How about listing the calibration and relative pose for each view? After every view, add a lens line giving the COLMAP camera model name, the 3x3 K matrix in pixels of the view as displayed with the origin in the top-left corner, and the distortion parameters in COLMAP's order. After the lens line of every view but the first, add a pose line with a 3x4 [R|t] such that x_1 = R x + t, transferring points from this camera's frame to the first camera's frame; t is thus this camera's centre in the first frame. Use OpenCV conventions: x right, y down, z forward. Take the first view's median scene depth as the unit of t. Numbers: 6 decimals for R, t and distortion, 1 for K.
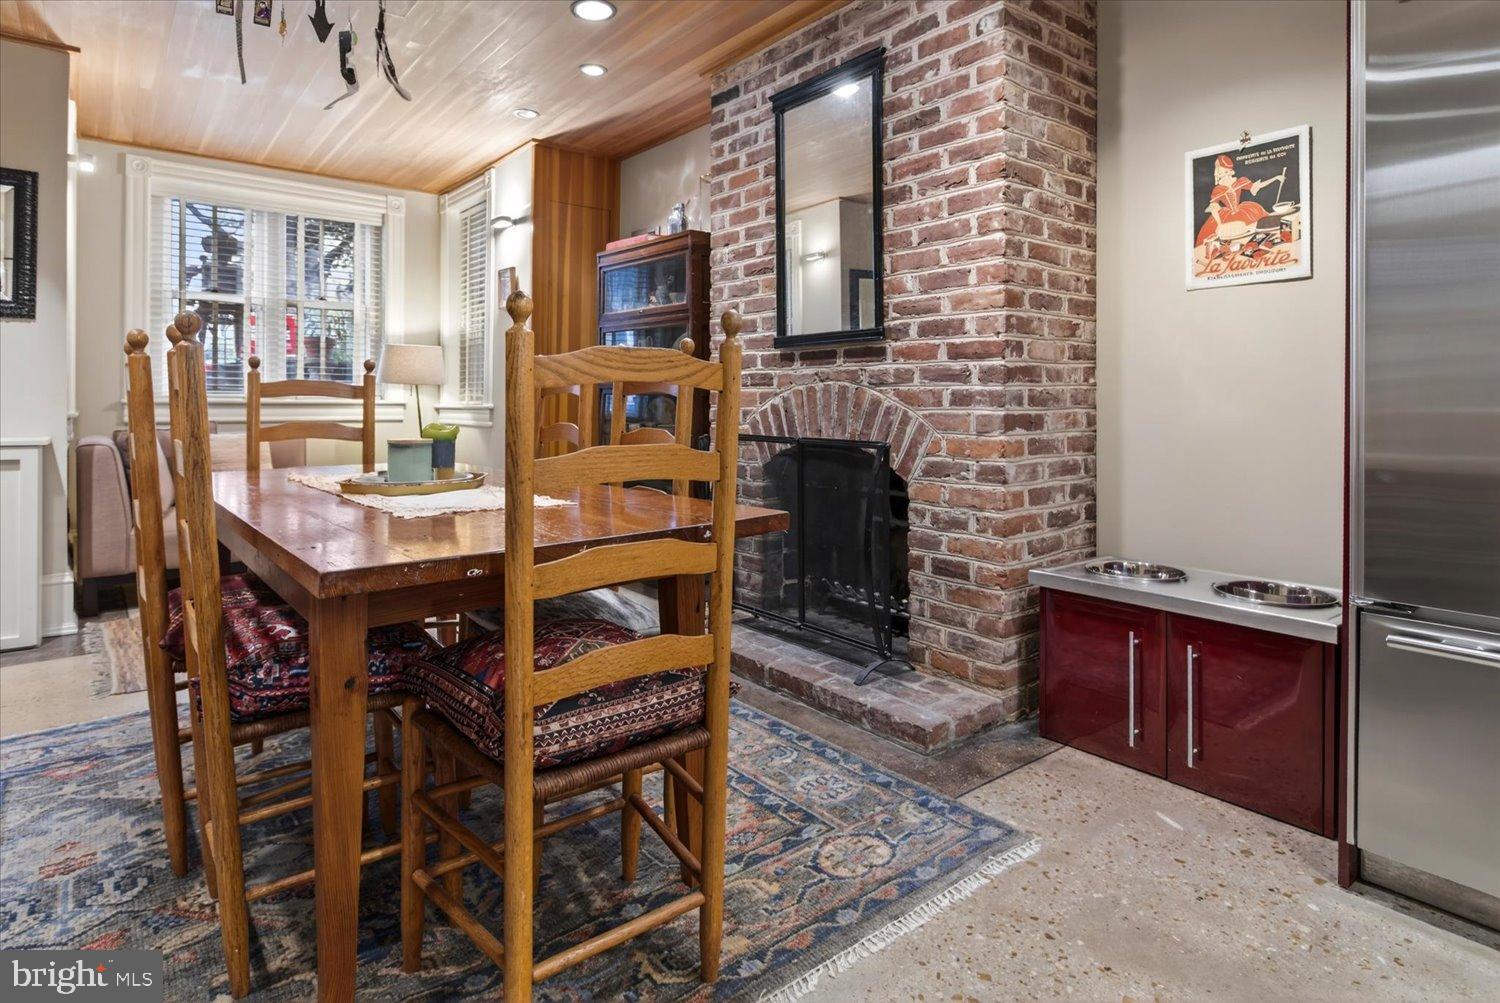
lens RADIAL K [[819.2, 0, 739.3], [0, 819.2, 395.6], [0, 0, 1]] dist [-0.001536, -0.000081]
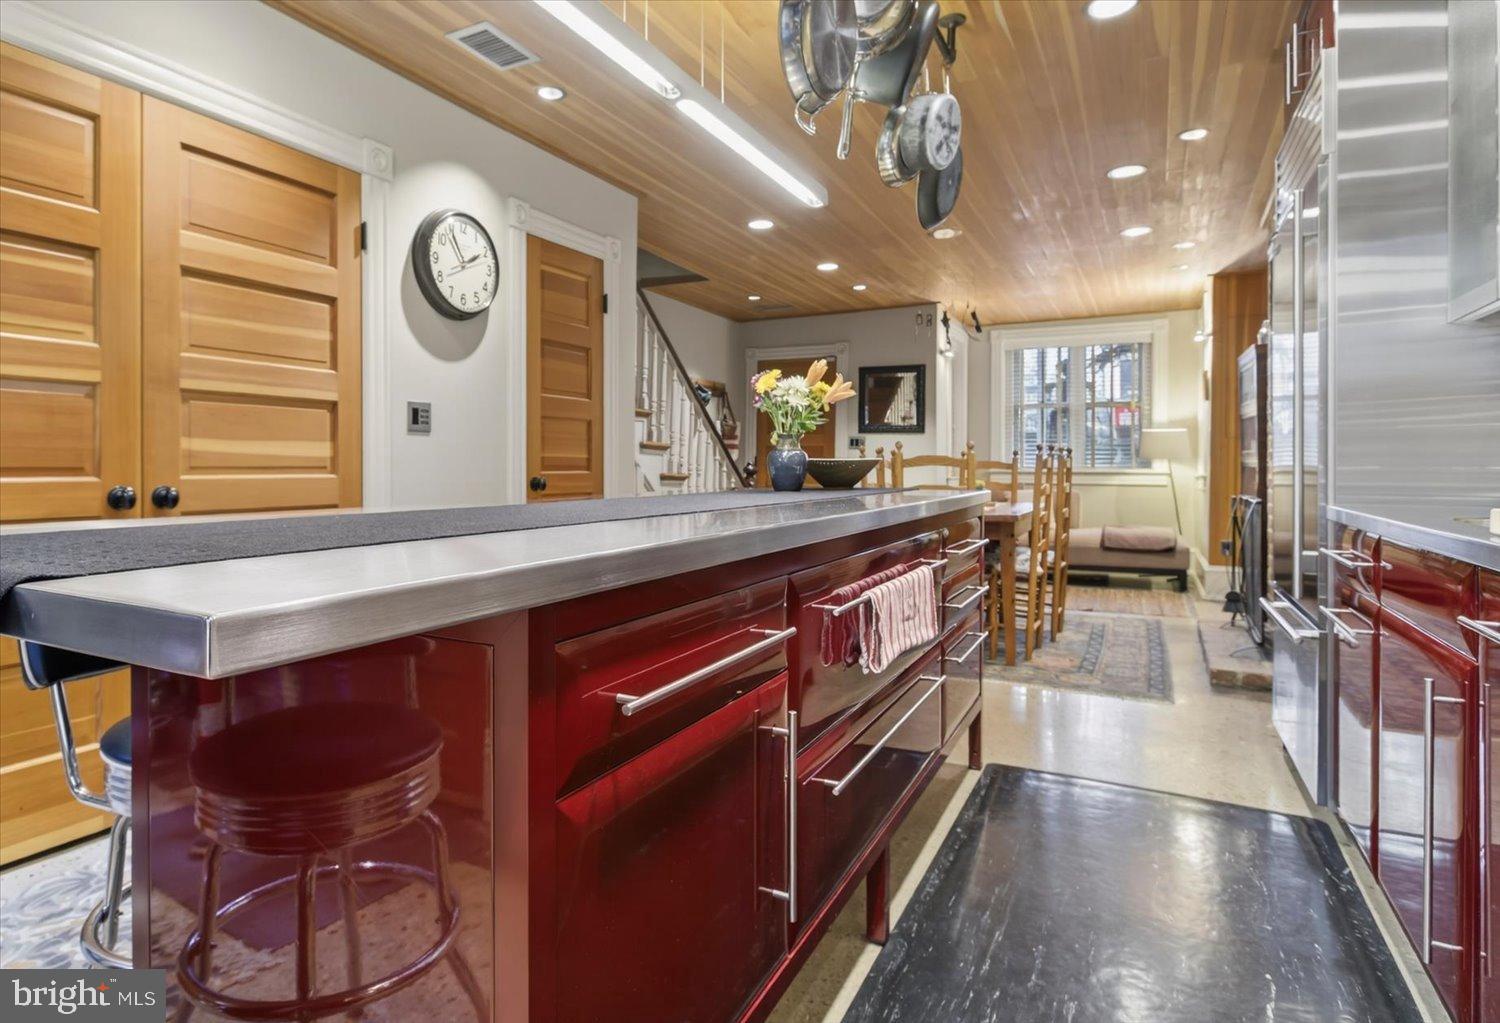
lens RADIAL K [[844.2, 0, 677.6], [0, 844.2, 469.0], [0, 0, 1]] dist [0.002105, 0.000917]
pose [[0.377994, -0.000338, -0.925808, 0.696017], [0.005340, 0.999984, 0.001815, -0.004473], [0.925793, -0.005630, 0.377989, -0.322913]]
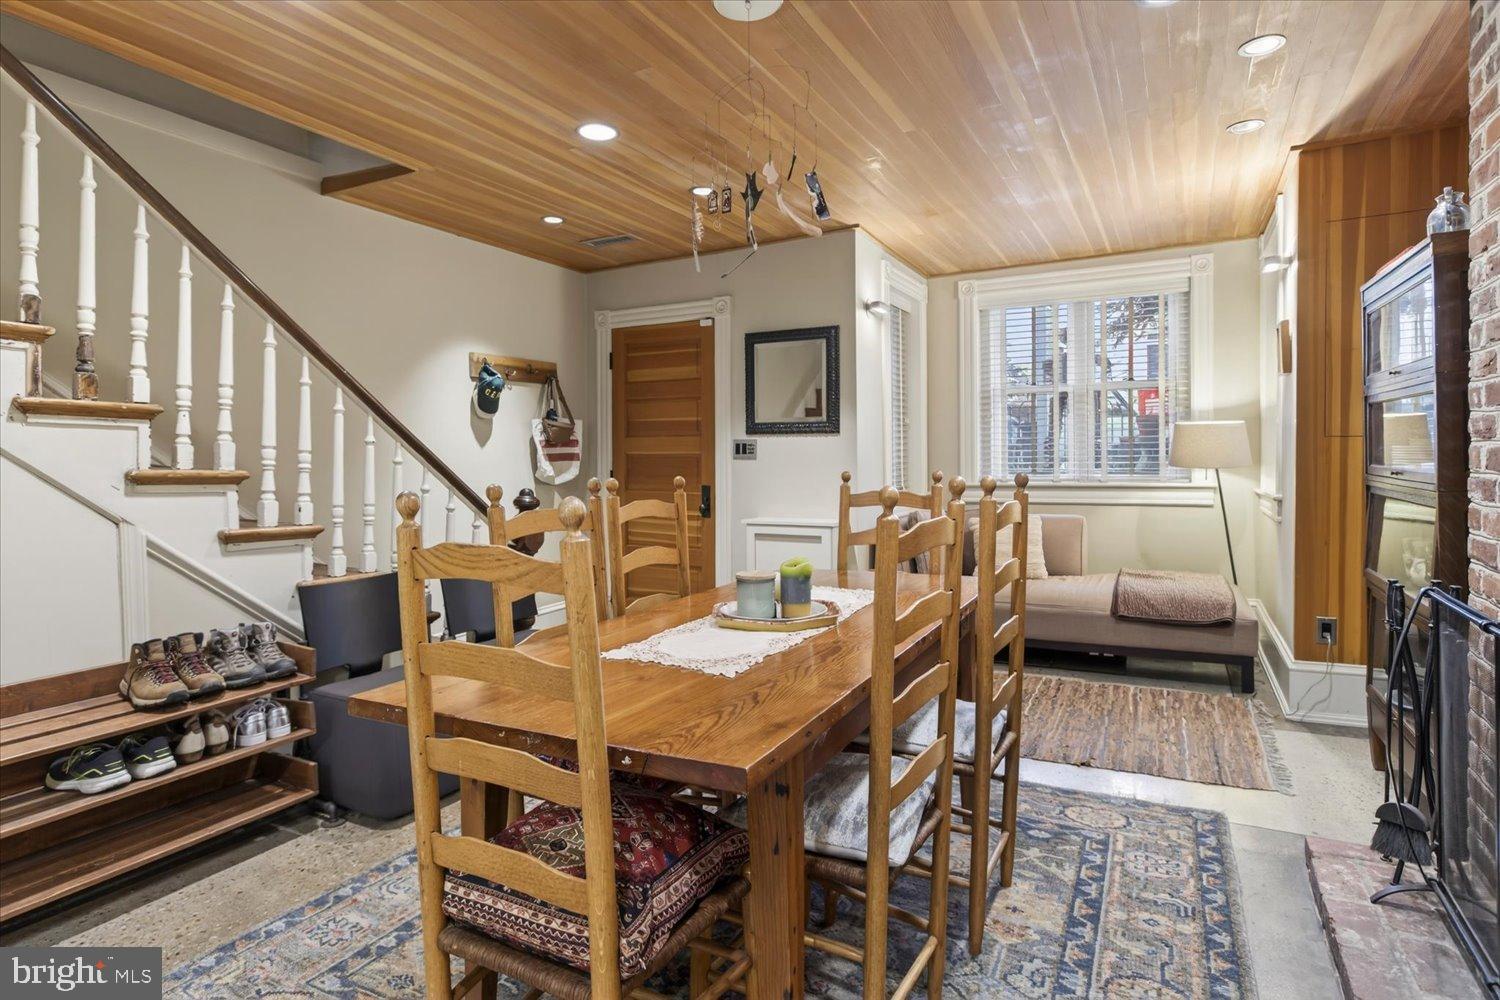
lens RADIAL K [[797.0, 0, 748.9], [0, 797.0, 474.7], [0, 0, 1]] dist [-0.002532, -0.000857]
pose [[0.392804, 0.009525, -0.919573, 0.226235], [0.022687, 0.999542, 0.020044, -0.039597], [0.919342, -0.028736, 0.392408, 0.246600]]
